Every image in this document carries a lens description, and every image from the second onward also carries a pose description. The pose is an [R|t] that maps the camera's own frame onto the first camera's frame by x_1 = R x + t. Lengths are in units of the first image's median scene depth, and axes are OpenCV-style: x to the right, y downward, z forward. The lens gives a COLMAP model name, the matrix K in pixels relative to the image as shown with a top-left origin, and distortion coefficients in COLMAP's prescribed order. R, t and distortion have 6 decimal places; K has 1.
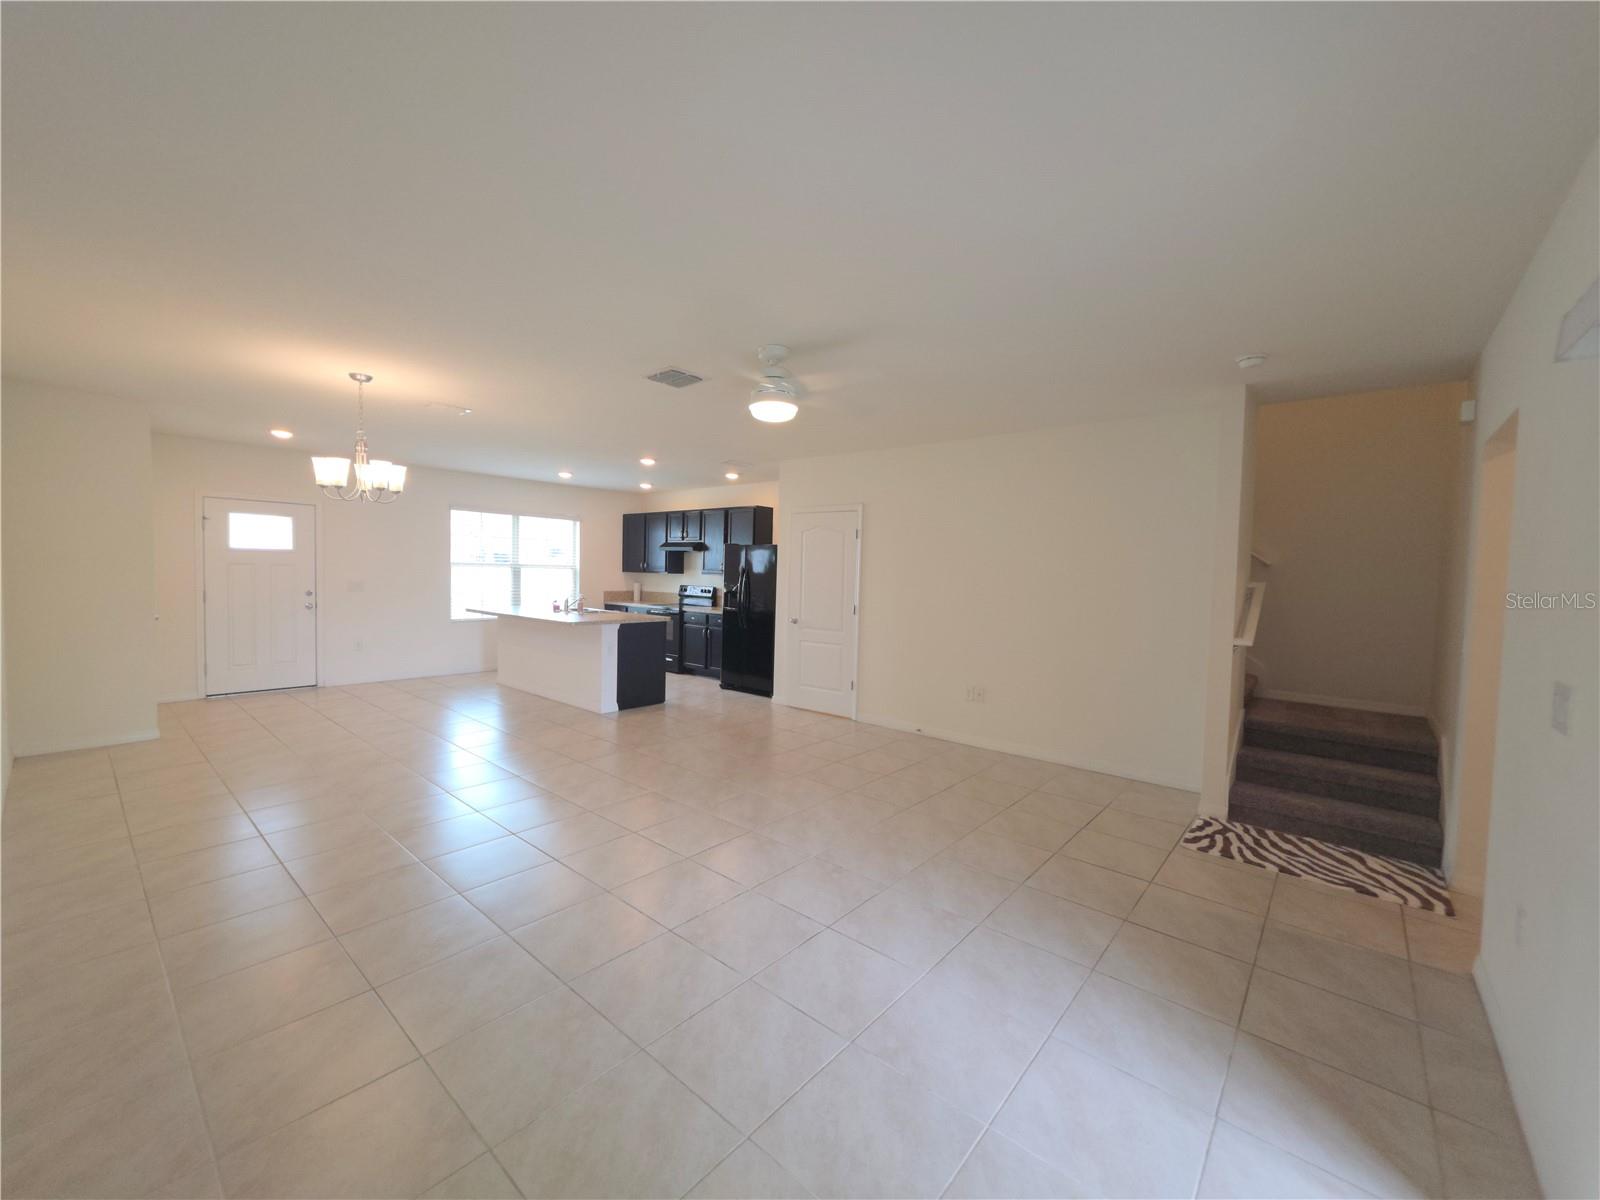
lens RADIAL K [[643.8, 0, 800.0], [0, 643.8, 600.0], [0, 0, 1]] dist [-0.000512, 0.000089]
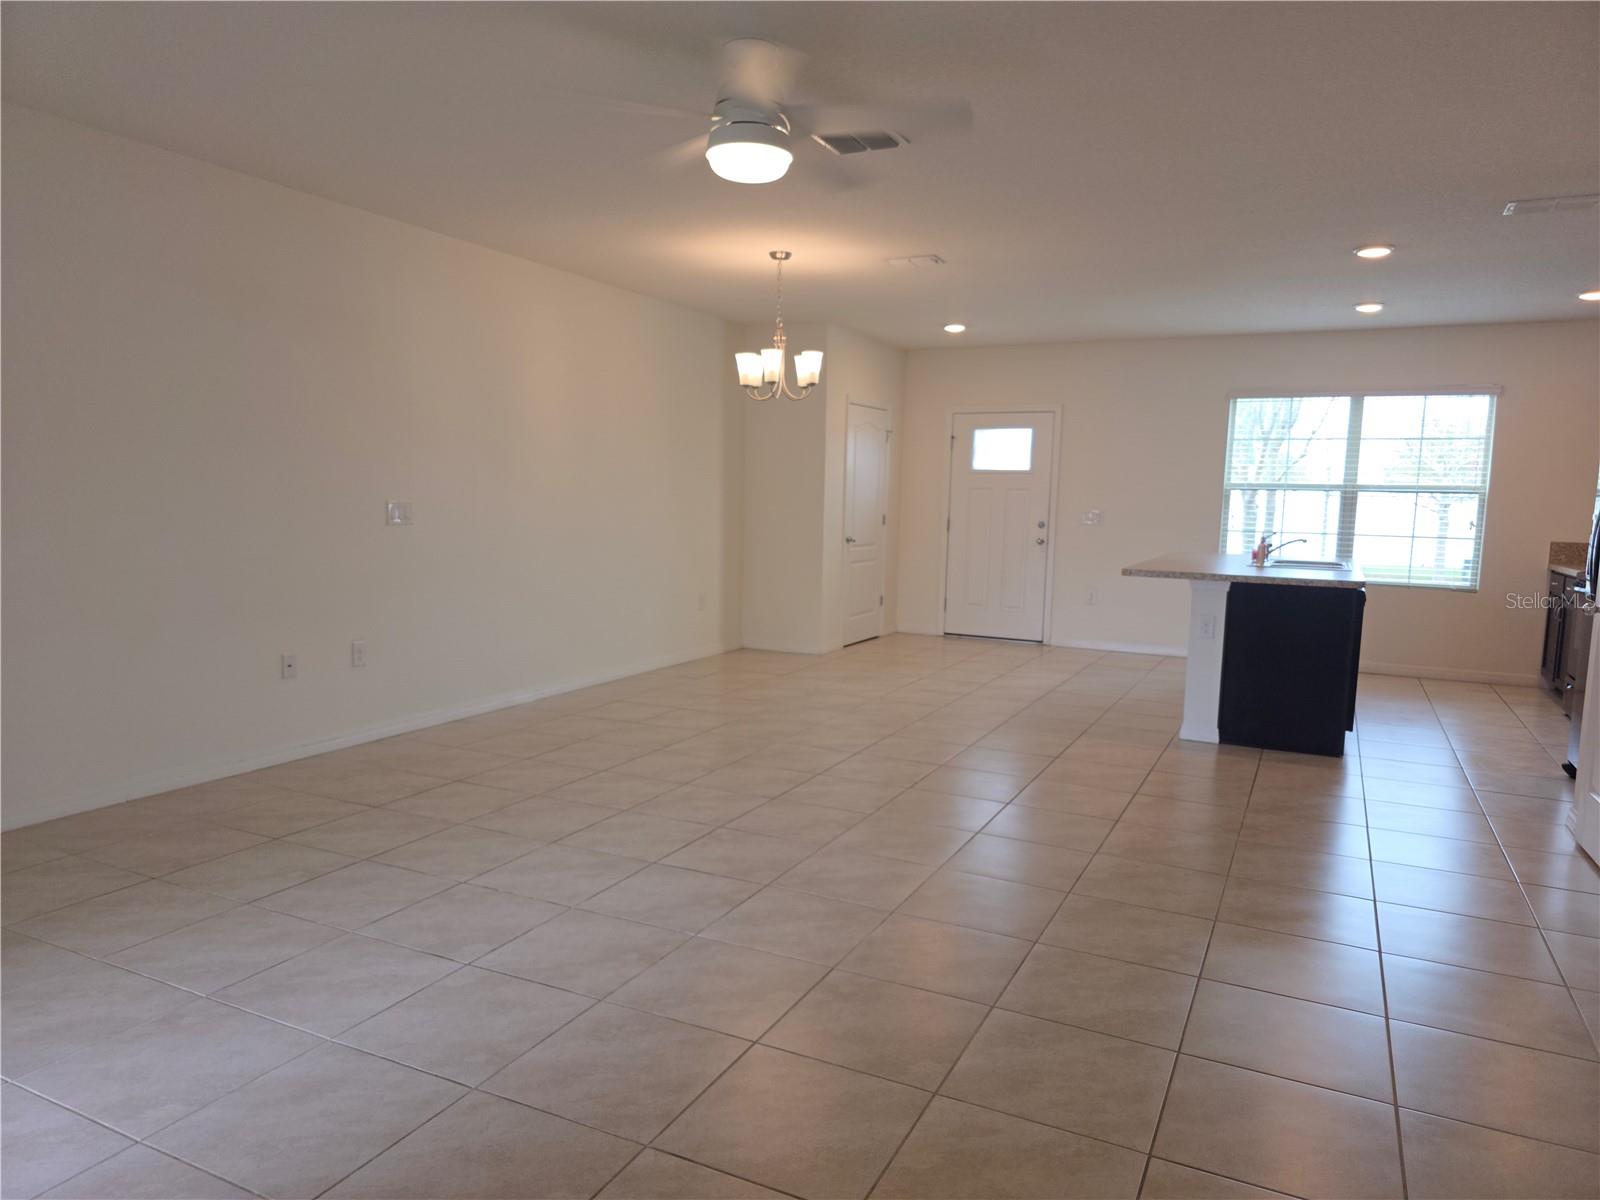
lens RADIAL K [[1066.2, 0, 800.0], [0, 1066.2, 600.0], [0, 0, 1]] dist [0.019389, -0.000750]
pose [[0.237209, 0.076500, -0.968442, 0.488268], [-0.059831, 0.996153, 0.064034, 0.017518], [0.969614, 0.042753, 0.240874, 0.438496]]
